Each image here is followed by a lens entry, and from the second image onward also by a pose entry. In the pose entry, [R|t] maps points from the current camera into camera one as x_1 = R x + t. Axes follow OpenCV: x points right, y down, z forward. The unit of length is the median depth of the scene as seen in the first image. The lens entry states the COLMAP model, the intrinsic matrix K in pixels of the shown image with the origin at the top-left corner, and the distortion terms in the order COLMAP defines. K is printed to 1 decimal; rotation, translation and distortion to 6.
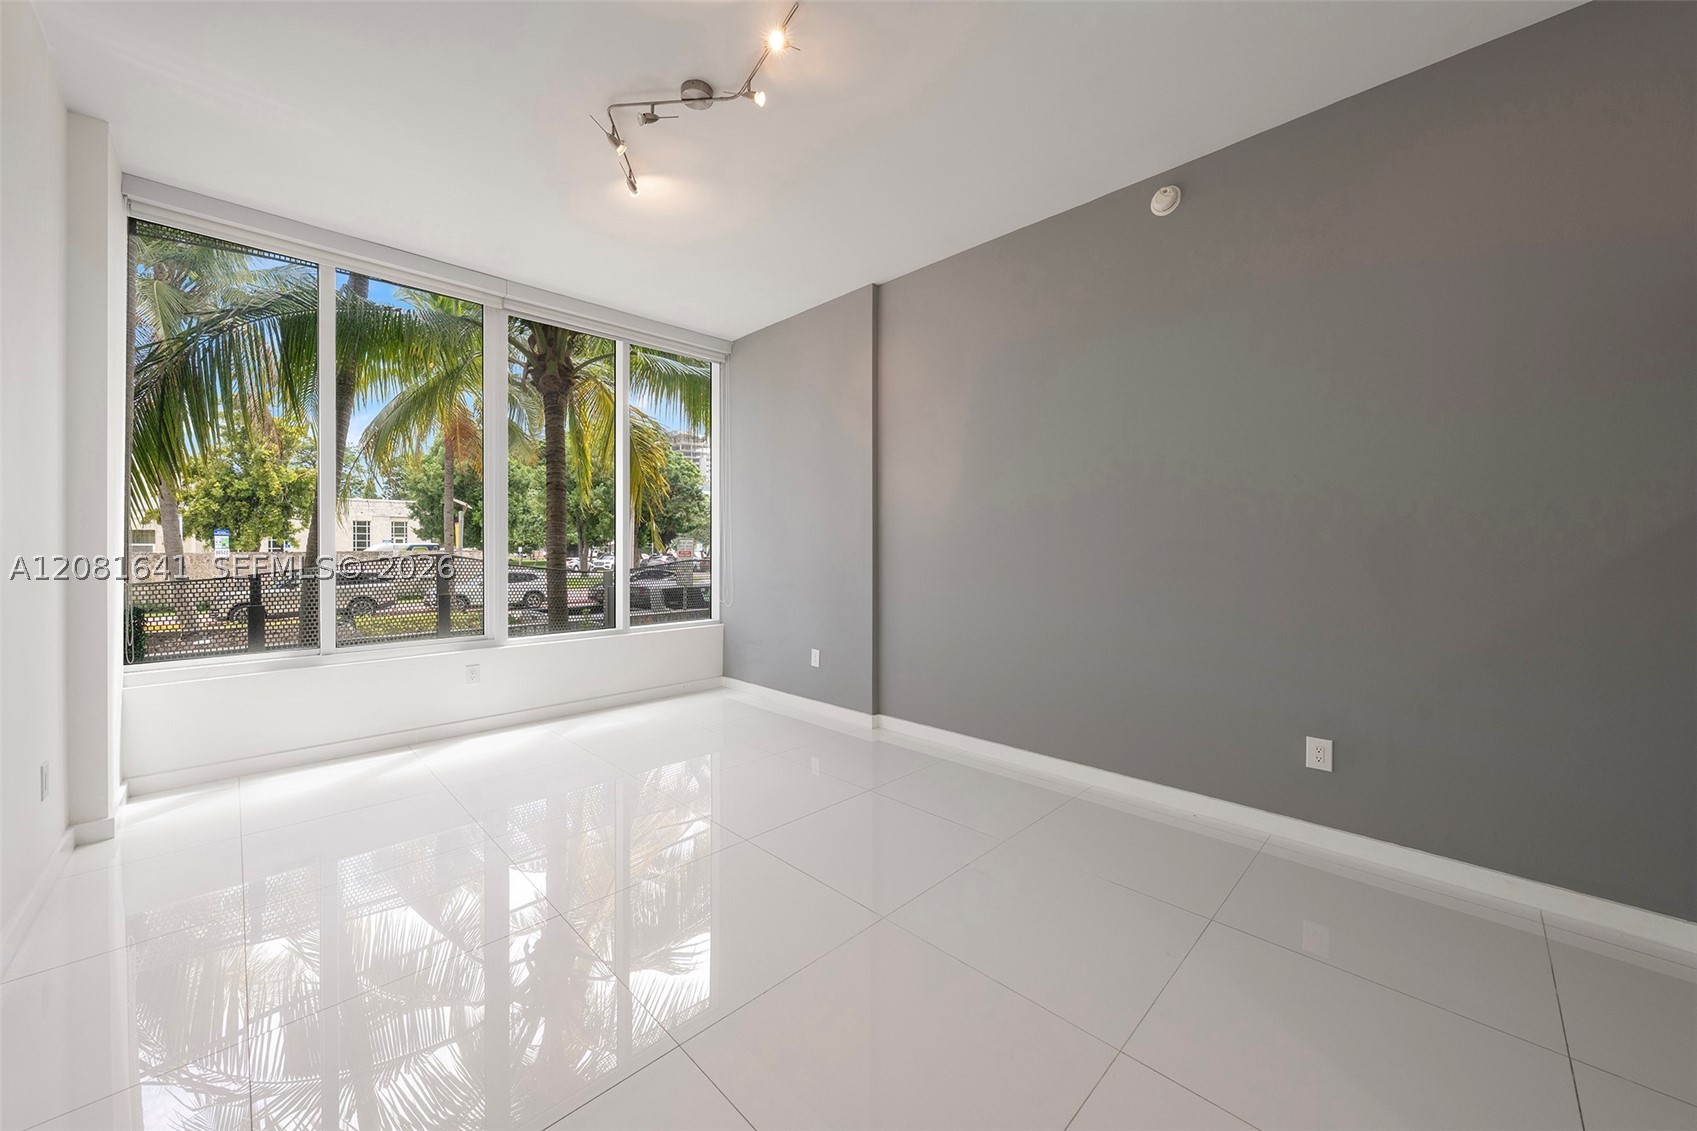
lens RADIAL K [[622.2, 0, 835.9], [0, 622.2, 554.5], [0, 0, 1]] dist [0.000971, 0.000069]
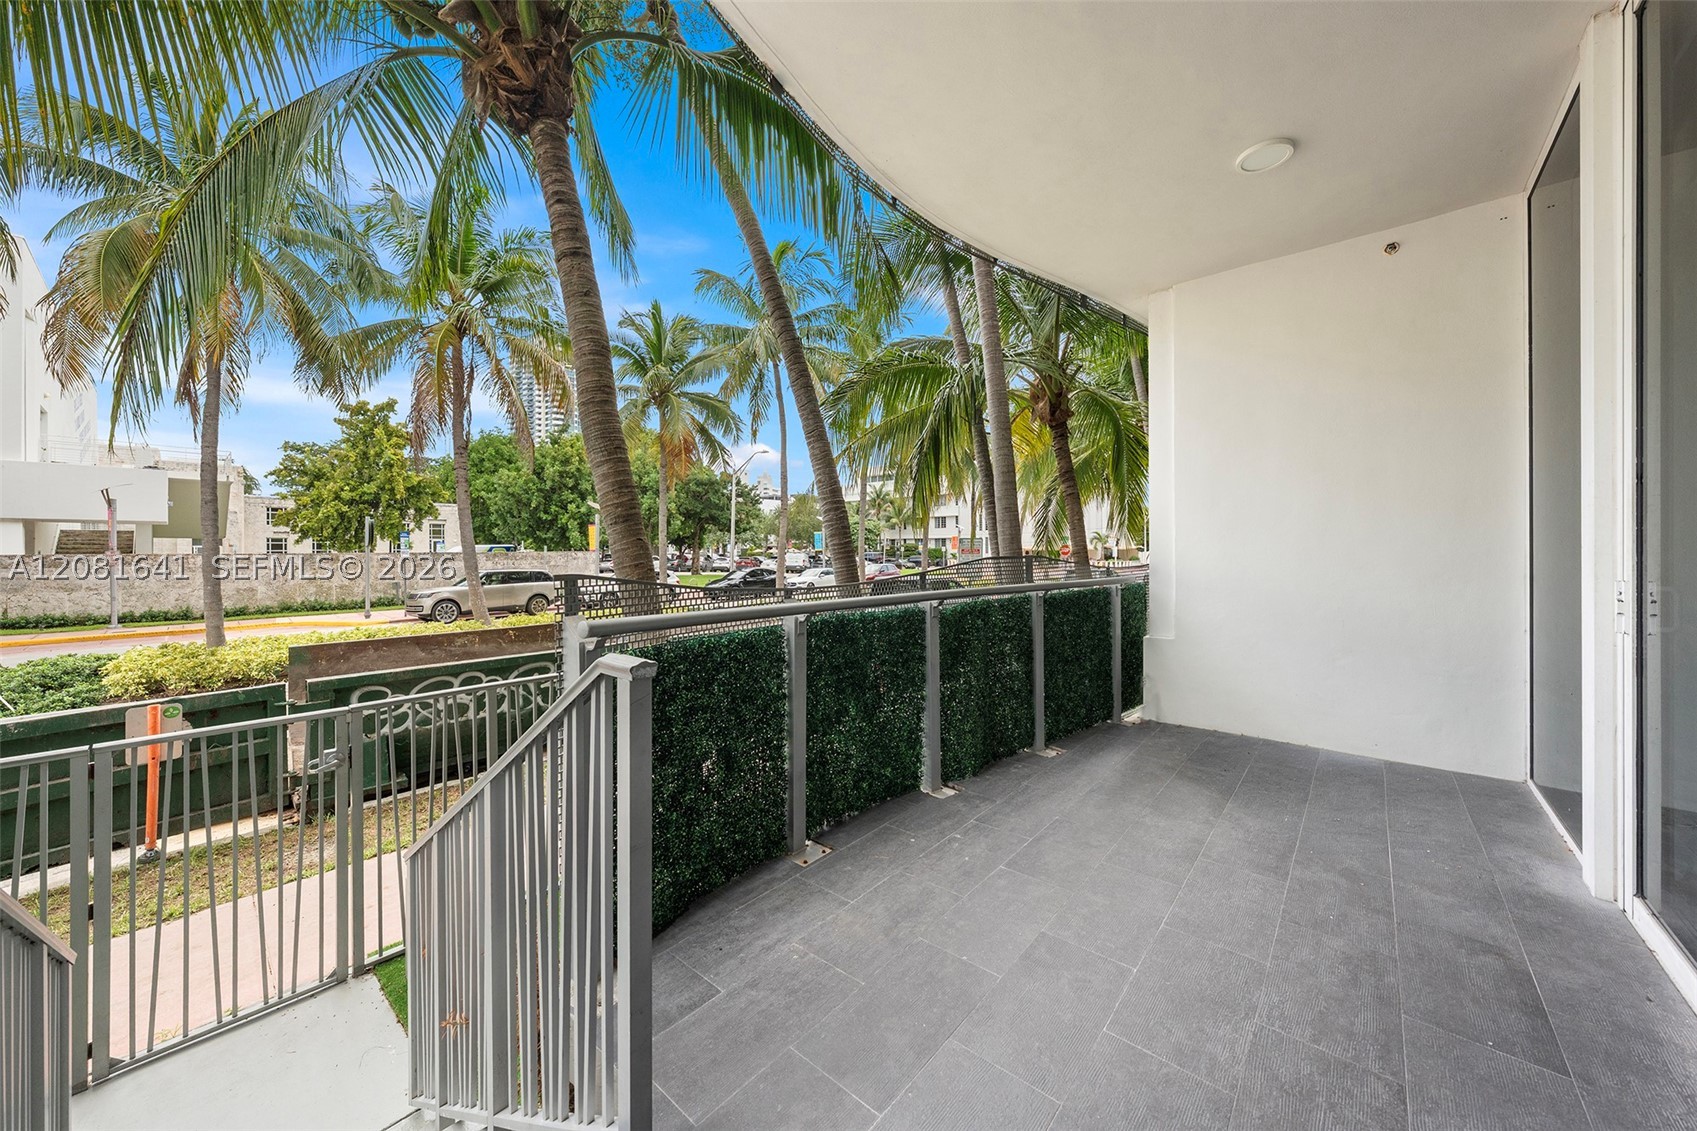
lens RADIAL K [[589.6, 0, 840.3], [0, 589.6, 549.2], [0, 0, 1]] dist [0.000200, 0.000299]
pose [[0.998262, -0.002214, 0.058882, -0.882228], [0.002816, 0.999945, -0.010135, 0.009191], [-0.058856, 0.010283, 0.998213, -0.129217]]
